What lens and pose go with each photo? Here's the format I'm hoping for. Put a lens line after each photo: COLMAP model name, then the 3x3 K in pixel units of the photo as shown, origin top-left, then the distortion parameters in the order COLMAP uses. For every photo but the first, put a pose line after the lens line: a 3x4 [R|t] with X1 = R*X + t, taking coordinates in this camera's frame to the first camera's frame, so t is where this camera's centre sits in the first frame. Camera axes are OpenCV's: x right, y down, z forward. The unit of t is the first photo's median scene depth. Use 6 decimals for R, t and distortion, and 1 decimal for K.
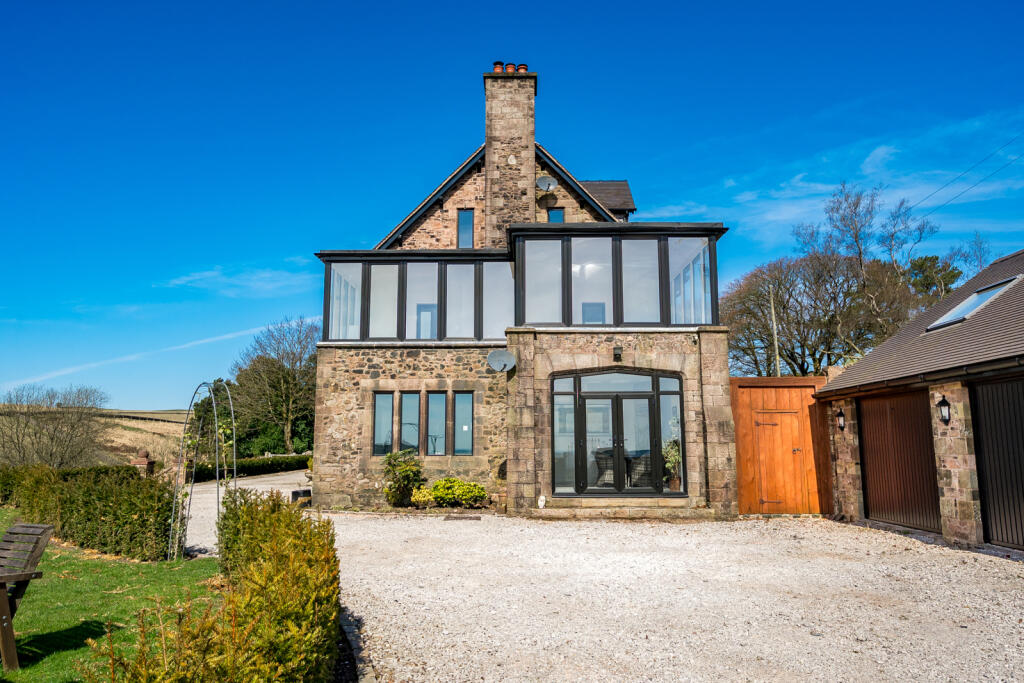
lens RADIAL K [[682.2, 0, 512.0], [0, 682.2, 341.5], [0, 0, 1]] dist [-0.003260, -0.000356]
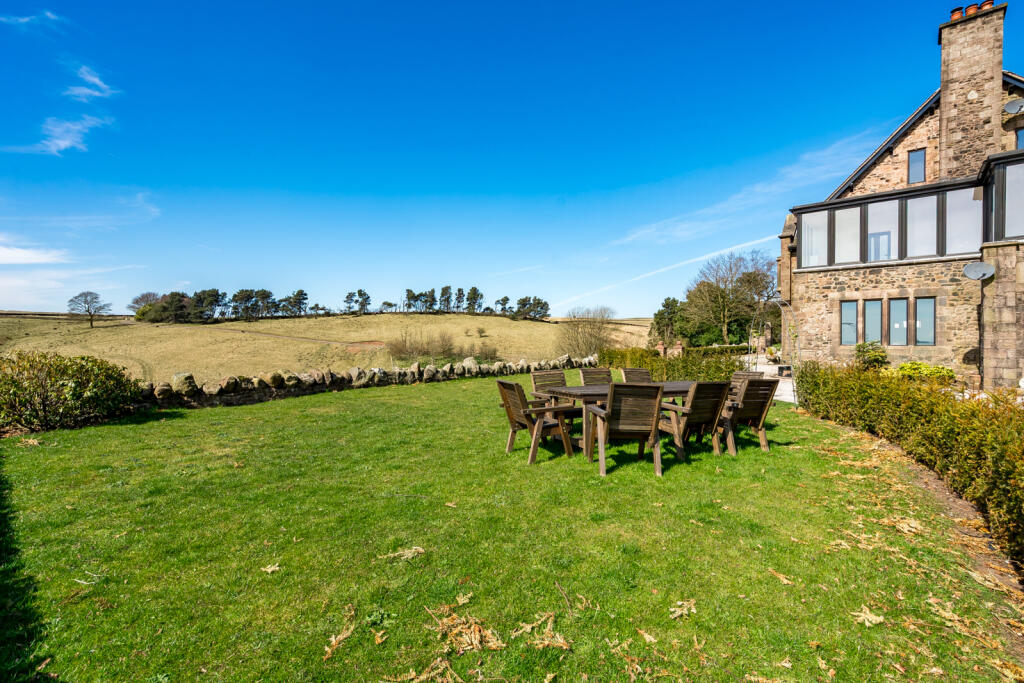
lens RADIAL K [[451.4, 0, 512.0], [0, 451.4, 341.5], [0, 0, 1]] dist [0.002363, 0.000696]
pose [[0.762329, 0.007265, -0.647149, -0.112477], [0.092368, 0.988479, 0.119905, -0.019770], [0.640564, -0.151183, 0.752875, -0.170365]]
